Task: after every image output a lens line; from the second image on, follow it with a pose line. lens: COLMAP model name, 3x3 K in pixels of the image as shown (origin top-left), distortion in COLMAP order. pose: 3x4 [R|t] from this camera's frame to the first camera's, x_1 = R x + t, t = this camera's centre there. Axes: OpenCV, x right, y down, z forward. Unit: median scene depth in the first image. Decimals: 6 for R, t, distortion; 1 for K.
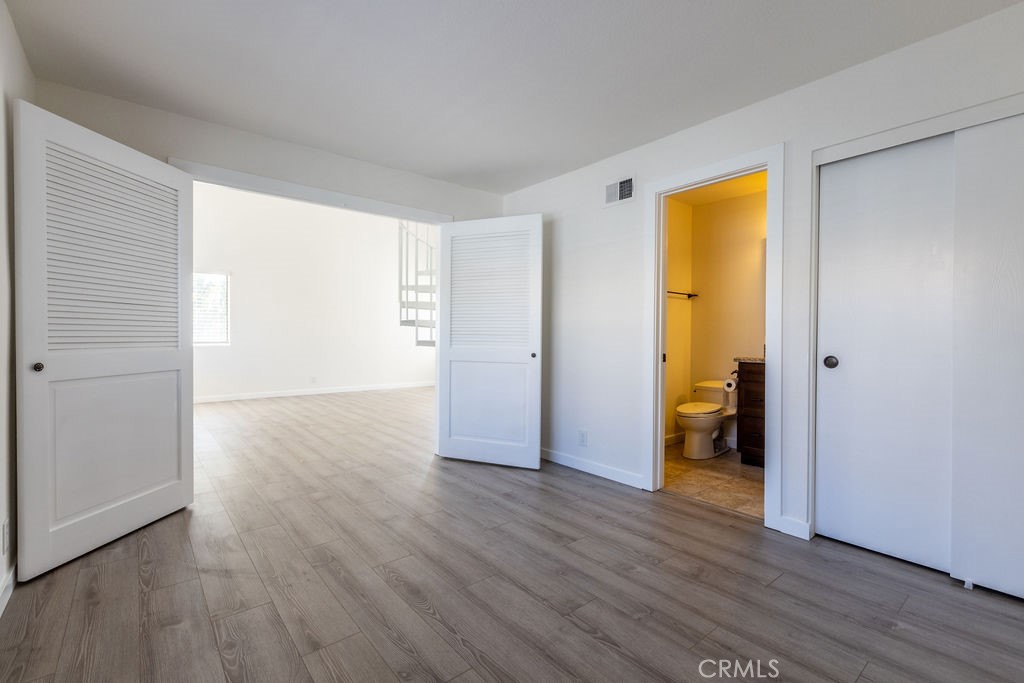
lens RADIAL K [[460.2, 0, 520.1], [0, 460.2, 341.2], [0, 0, 1]] dist [0.000431, -0.000704]
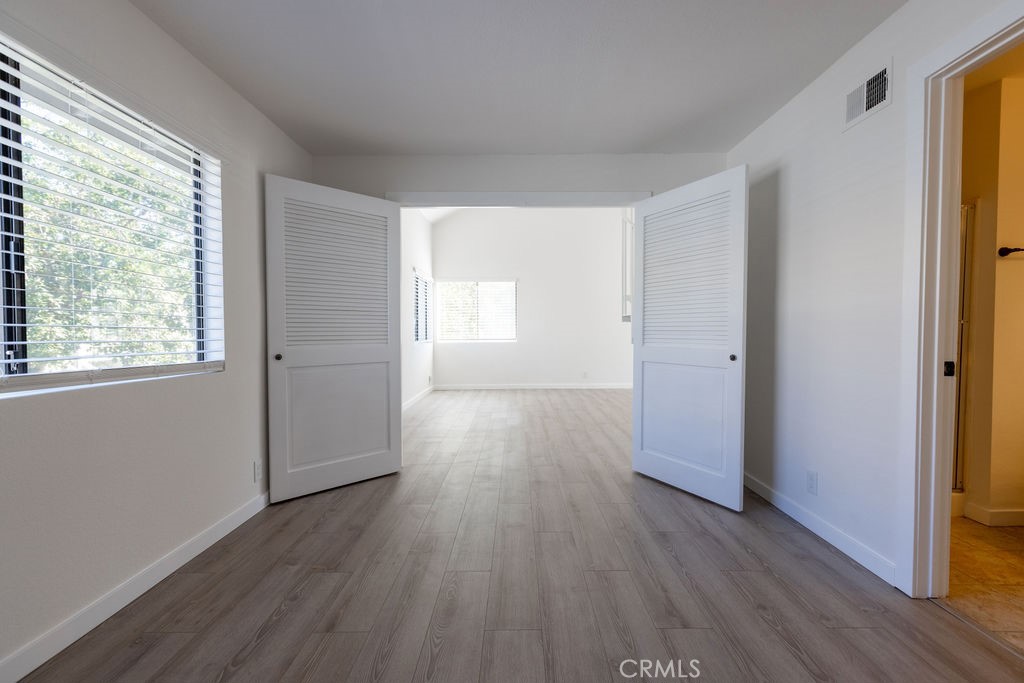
lens RADIAL K [[460.2, 0, 514.3], [0, 460.2, 343.1], [0, 0, 1]] dist [0.000431, -0.000704]
pose [[0.762615, 0.005972, -0.646825, 0.275838], [0.001149, 0.999943, 0.010586, -0.001309], [0.646852, -0.008816, 0.762565, 0.233145]]
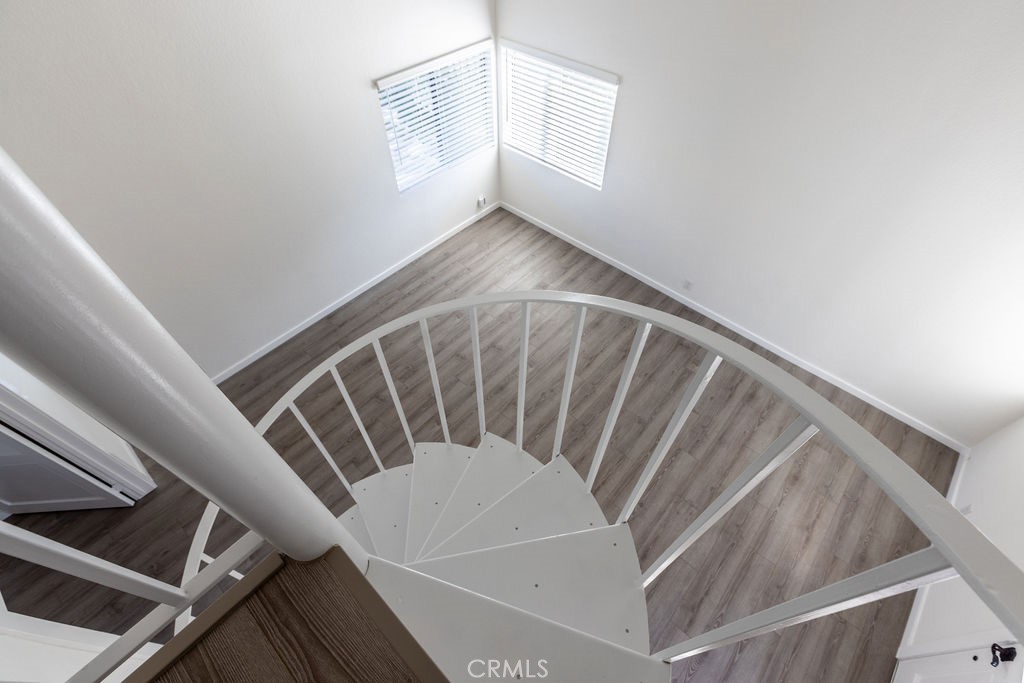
lens RADIAL K [[460.2, 0, 513.3], [0, 460.2, 340.8], [0, 0, 1]] dist [0.000431, -0.000704]
pose [[0.135469, 0.756525, -0.639780, -0.072353], [-0.004054, 0.646150, 0.763200, -0.849025], [0.990773, -0.100796, 0.090600, 1.779185]]
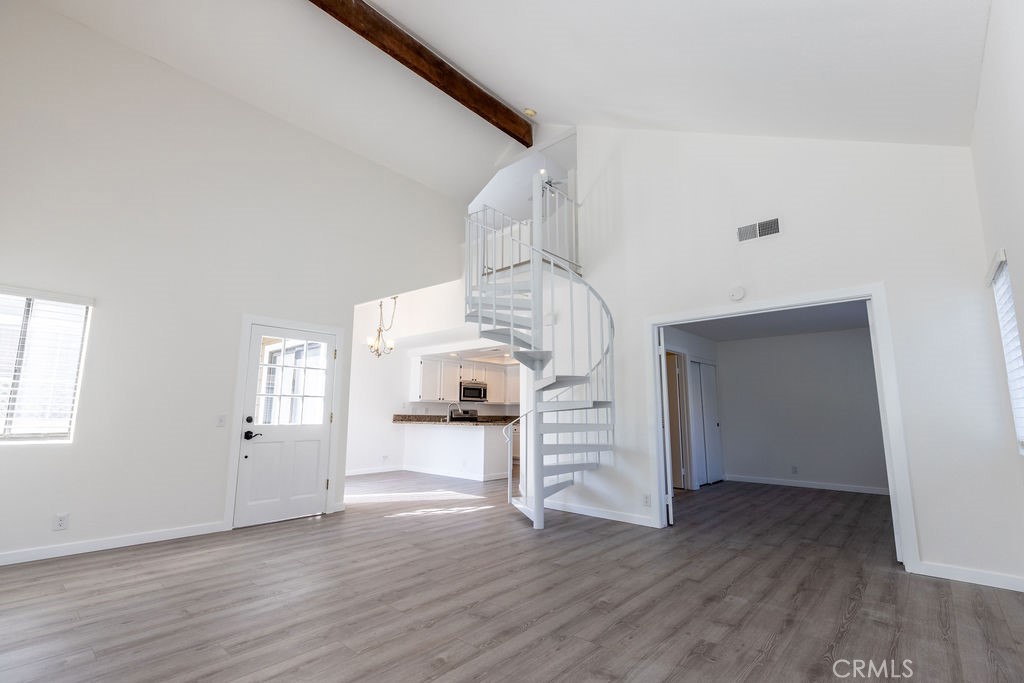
lens RADIAL K [[460.2, 0, 513.9], [0, 460.2, 340.4], [0, 0, 1]] dist [0.000431, -0.000704]
pose [[-0.144854, 0.148510, 0.978244, -1.644064], [0.002604, 0.988726, -0.149716, -0.043935], [-0.989450, -0.019140, -0.143608, 1.962158]]
